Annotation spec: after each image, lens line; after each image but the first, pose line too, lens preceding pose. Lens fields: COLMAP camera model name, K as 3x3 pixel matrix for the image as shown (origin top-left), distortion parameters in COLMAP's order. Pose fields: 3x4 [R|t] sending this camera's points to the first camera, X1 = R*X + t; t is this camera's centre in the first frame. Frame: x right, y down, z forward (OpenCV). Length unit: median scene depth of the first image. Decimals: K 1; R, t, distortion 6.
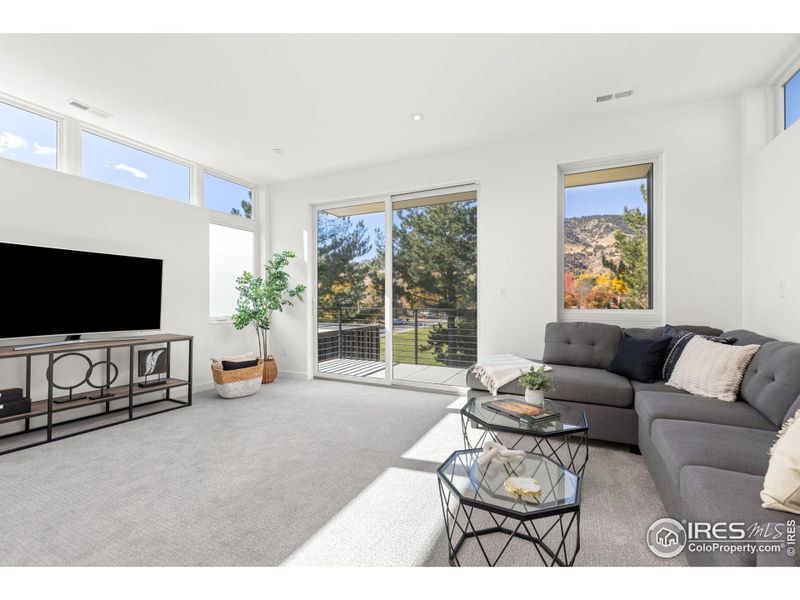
lens RADIAL K [[358.7, 0, 400.0], [0, 358.7, 300.0], [0, 0, 1]] dist [0.004955, 0.000149]
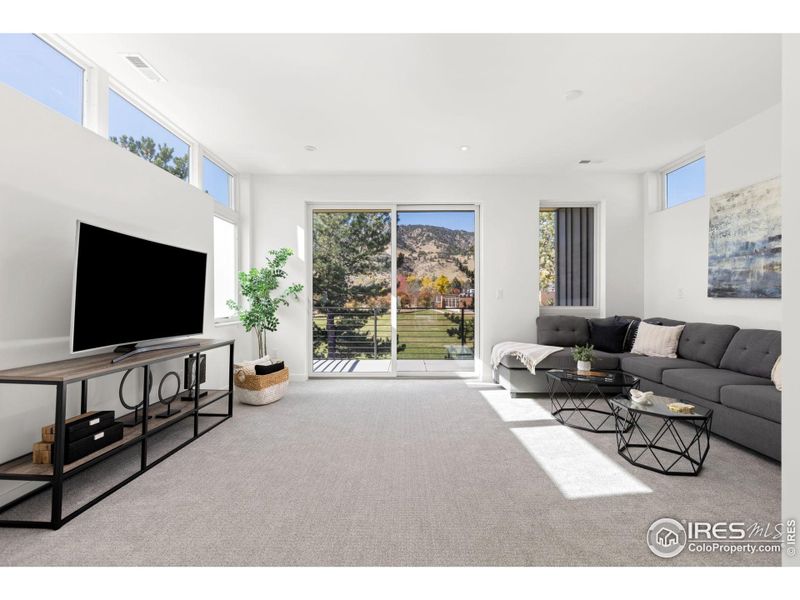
lens RADIAL K [[358.7, 0, 400.0], [0, 358.7, 300.0], [0, 0, 1]] dist [0.004955, 0.000149]
pose [[0.901285, -0.001304, 0.433225, -0.629913], [0.000292, 0.999997, 0.002402, -0.002194], [-0.433227, -0.002038, 0.901283, 0.004675]]
